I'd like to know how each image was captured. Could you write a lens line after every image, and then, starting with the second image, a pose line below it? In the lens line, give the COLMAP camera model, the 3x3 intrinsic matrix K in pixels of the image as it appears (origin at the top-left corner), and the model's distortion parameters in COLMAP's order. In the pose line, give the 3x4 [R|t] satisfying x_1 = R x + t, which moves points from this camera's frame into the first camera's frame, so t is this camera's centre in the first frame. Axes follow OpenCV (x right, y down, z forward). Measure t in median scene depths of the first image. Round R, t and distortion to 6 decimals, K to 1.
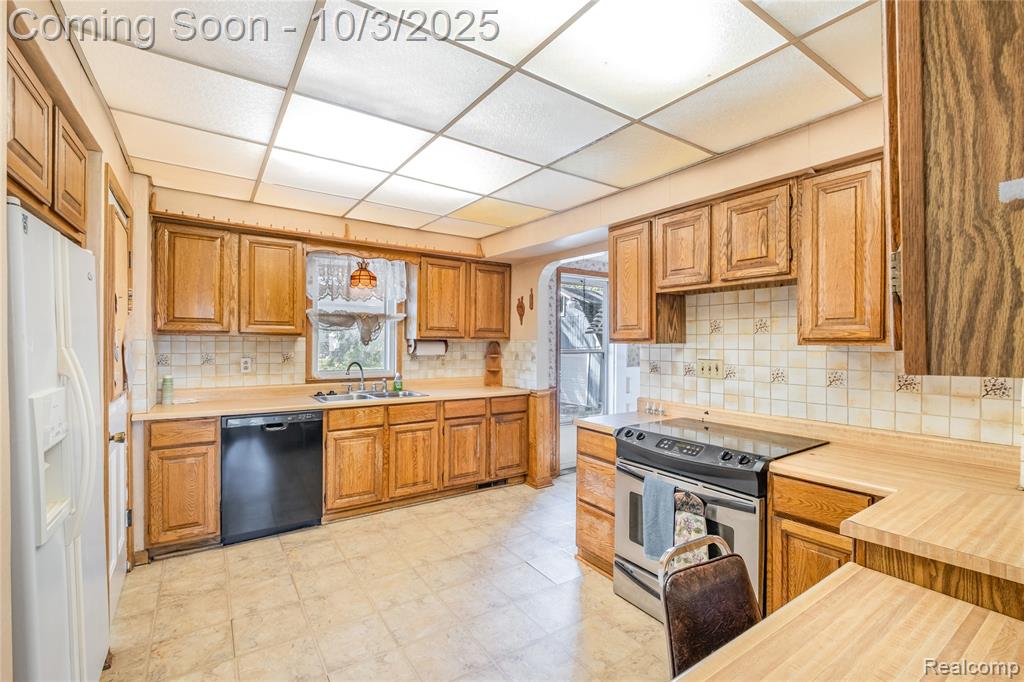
lens RADIAL K [[449.4, 0, 511.2], [0, 449.4, 344.1], [0, 0, 1]] dist [0.003410, -0.001022]
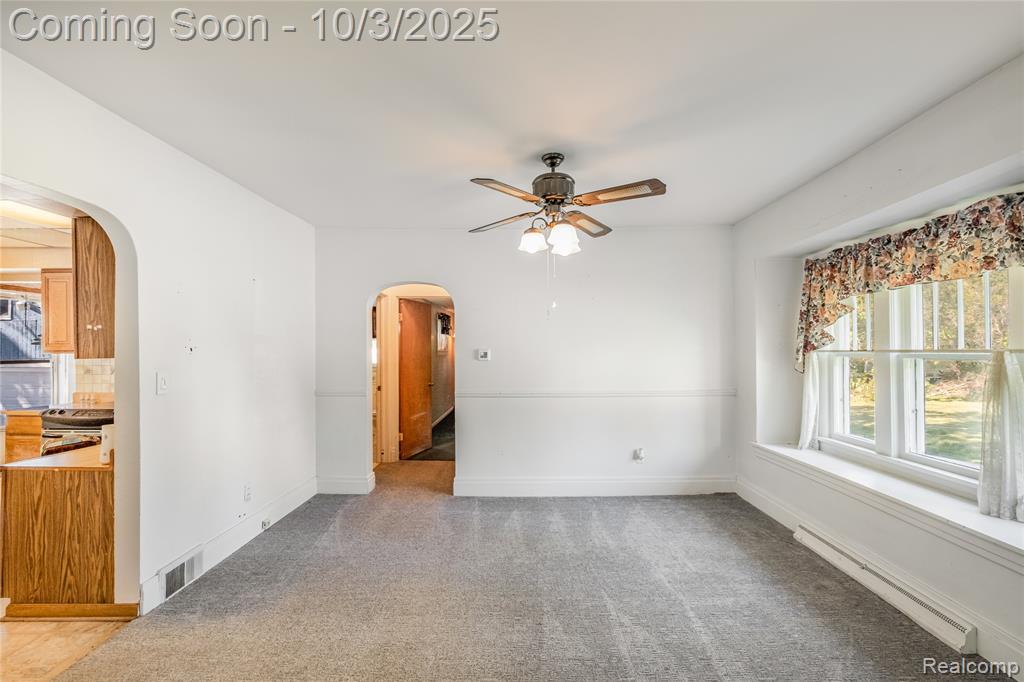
lens RADIAL K [[449.4, 0, 516.2], [0, 449.4, 345.0], [0, 0, 1]] dist [0.003410, -0.001022]
pose [[0.579663, 0.003291, 0.814849, -0.079309], [0.010564, 0.999877, -0.011554, 0.001793], [-0.814788, 0.015305, 0.579557, -1.199439]]
